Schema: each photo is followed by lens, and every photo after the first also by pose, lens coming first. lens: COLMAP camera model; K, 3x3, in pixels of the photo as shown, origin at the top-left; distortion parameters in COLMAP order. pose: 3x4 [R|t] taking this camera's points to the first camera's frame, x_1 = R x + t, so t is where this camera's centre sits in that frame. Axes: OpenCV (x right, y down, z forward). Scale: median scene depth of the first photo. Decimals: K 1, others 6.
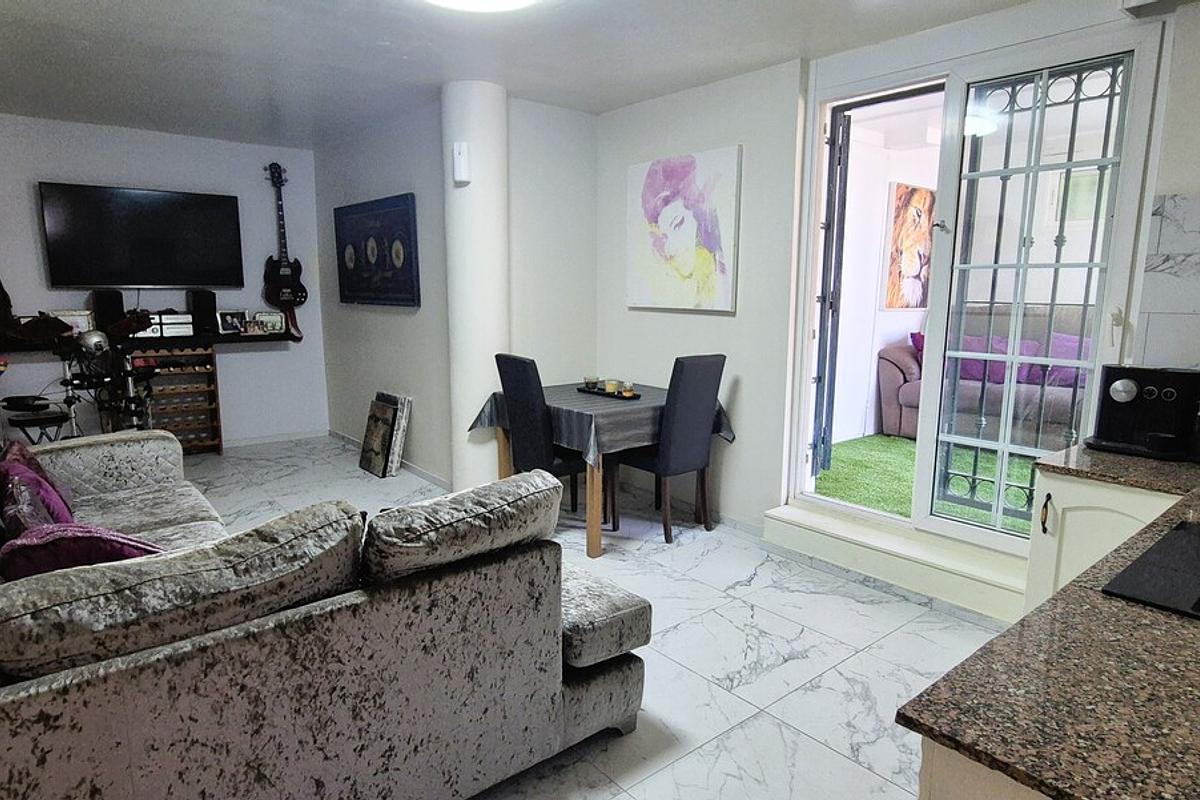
lens RADIAL K [[735.7, 0, 611.8], [0, 735.7, 403.7], [0, 0, 1]] dist [0.002191, -0.001511]
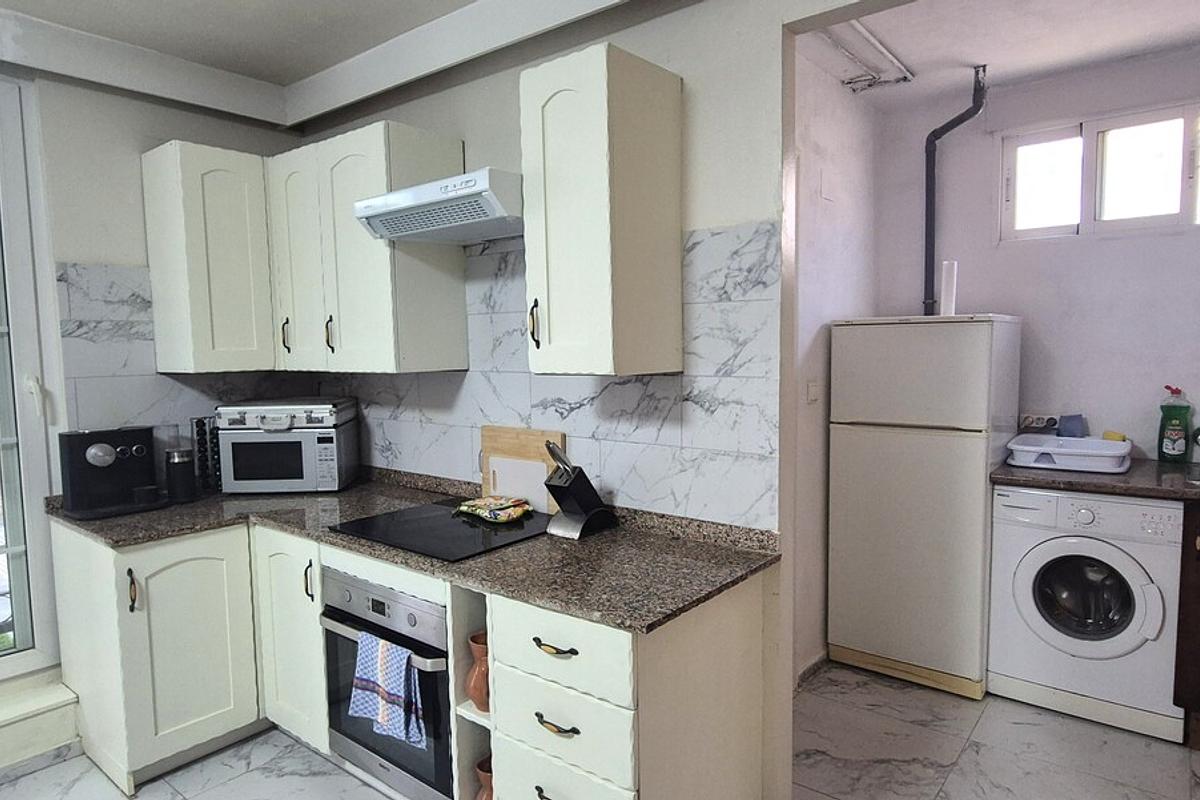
lens RADIAL K [[735.7, 0, 611.8], [0, 735.7, 403.7], [0, 0, 1]] dist [0.002191, -0.001511]
pose [[-0.192695, -0.082624, 0.977774, -0.403946], [0.174641, 0.977652, 0.117031, -0.081871], [-0.965593, 0.193311, -0.173959, 0.495151]]
